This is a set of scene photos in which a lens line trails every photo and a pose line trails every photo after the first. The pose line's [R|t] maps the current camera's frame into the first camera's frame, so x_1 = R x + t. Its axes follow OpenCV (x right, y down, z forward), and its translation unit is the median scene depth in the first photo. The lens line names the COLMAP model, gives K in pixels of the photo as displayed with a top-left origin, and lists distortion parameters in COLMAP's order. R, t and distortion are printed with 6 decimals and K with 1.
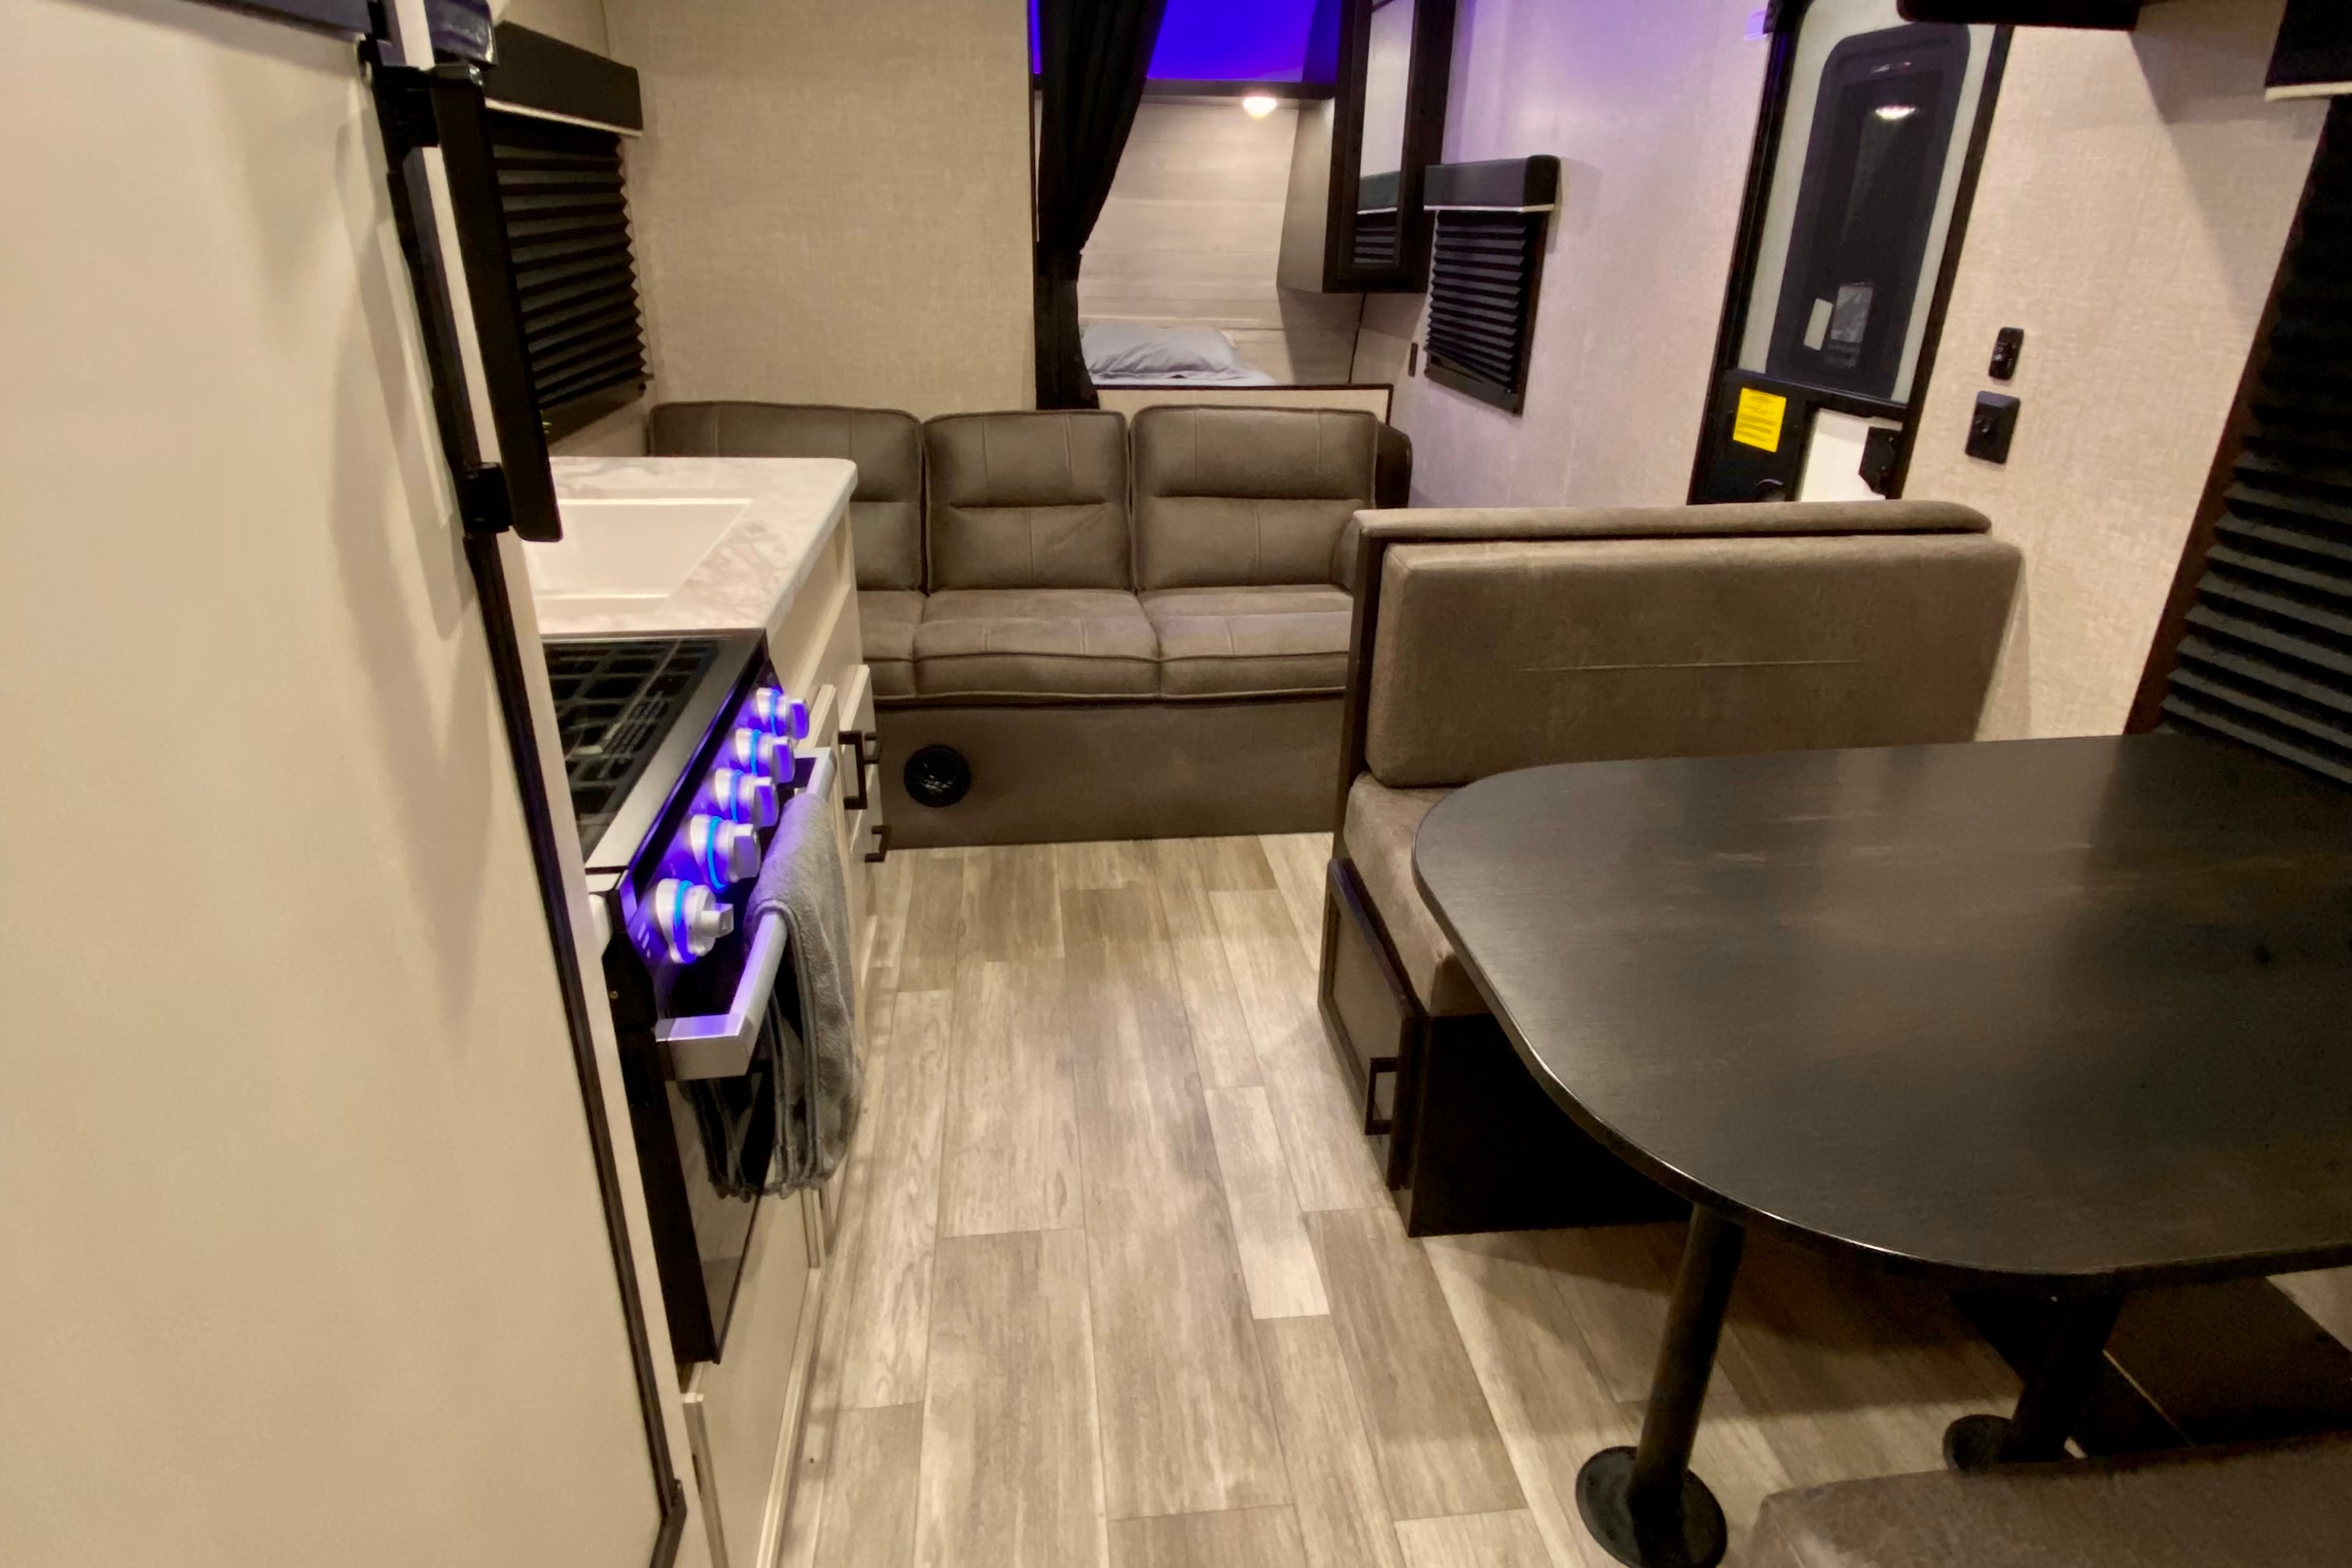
lens RADIAL K [[1274.7, 0, 1166.9], [0, 1274.7, 771.3], [0, 0, 1]] dist [0.049027, -0.031280]
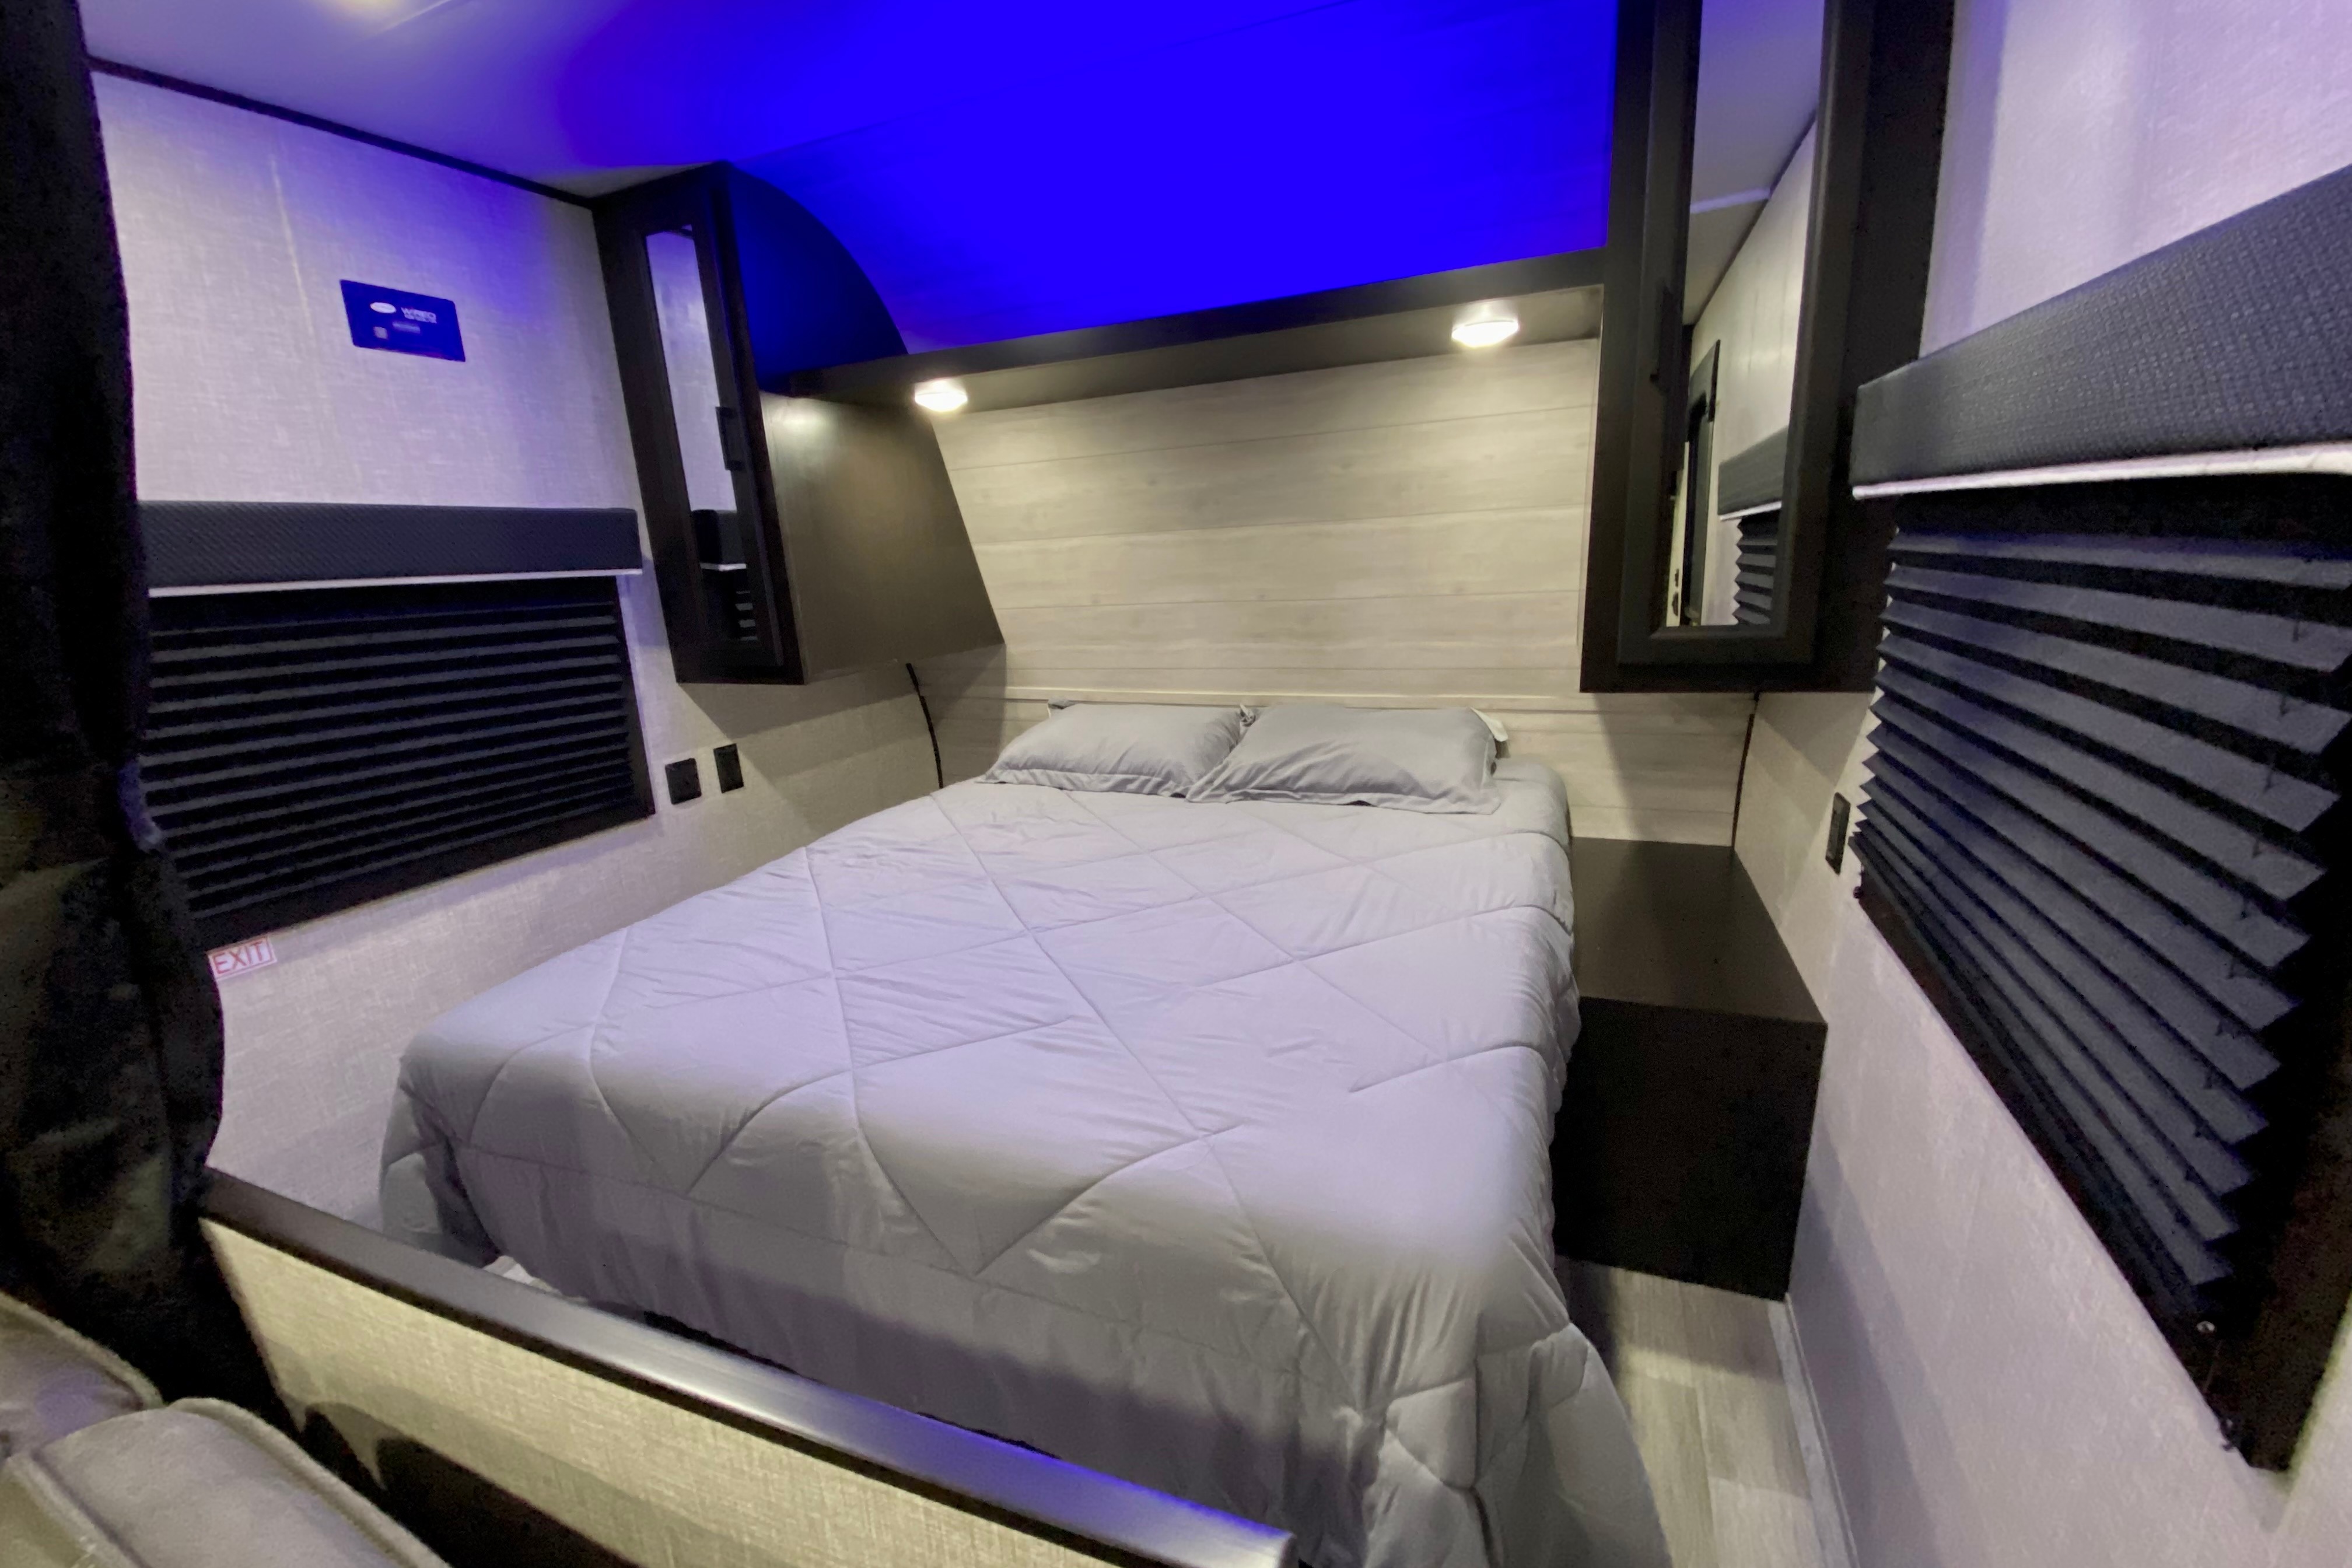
lens RADIAL K [[939.4, 0, 1144.2], [0, 939.4, 789.9], [0, 0, 1]] dist [-0.001208, -0.016178]
pose [[0.862260, 0.056102, -0.503350, 0.290472], [-0.135903, 0.983027, -0.123242, -0.520661], [0.487892, 0.174673, 0.855249, 1.229399]]
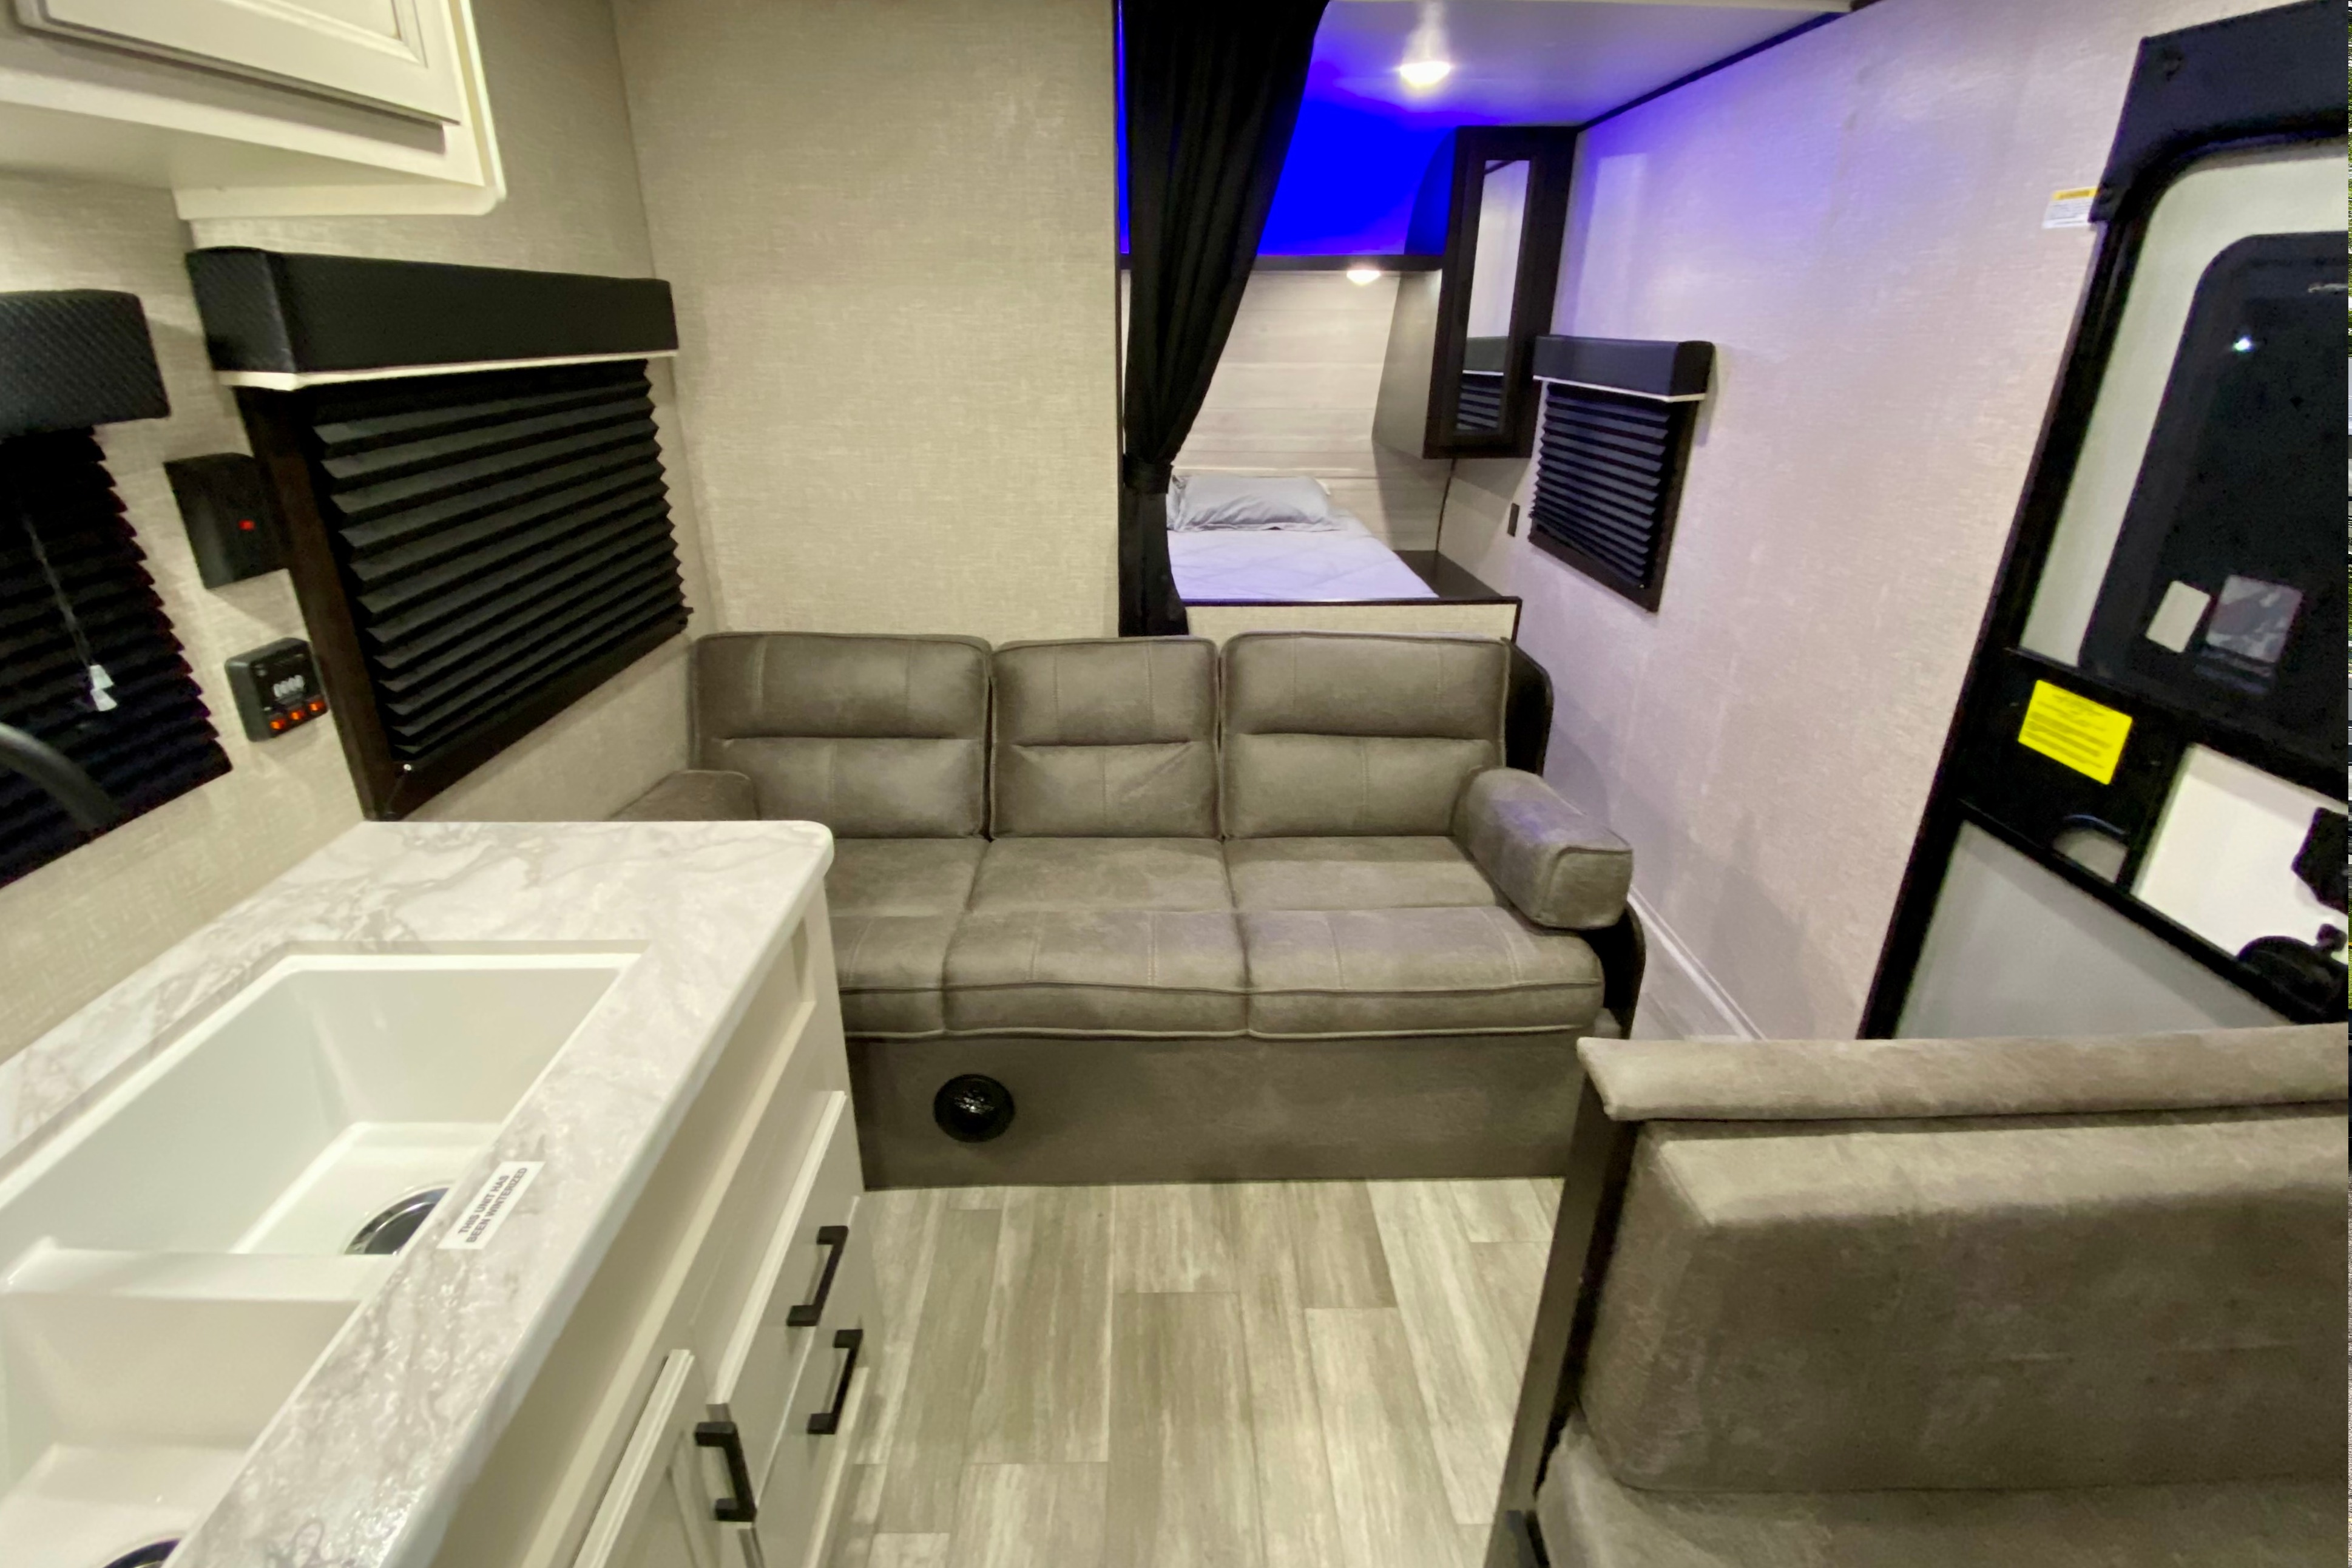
lens RADIAL K [[1010.0, 0, 1166.2], [0, 1010.0, 716.1], [0, 0, 1]] dist [0.028470, -0.021129]
pose [[0.995539, 0.020316, -0.092143, -0.001504], [-0.024291, 0.998813, -0.042225, -0.251174], [0.091176, 0.044275, 0.994850, 0.386772]]
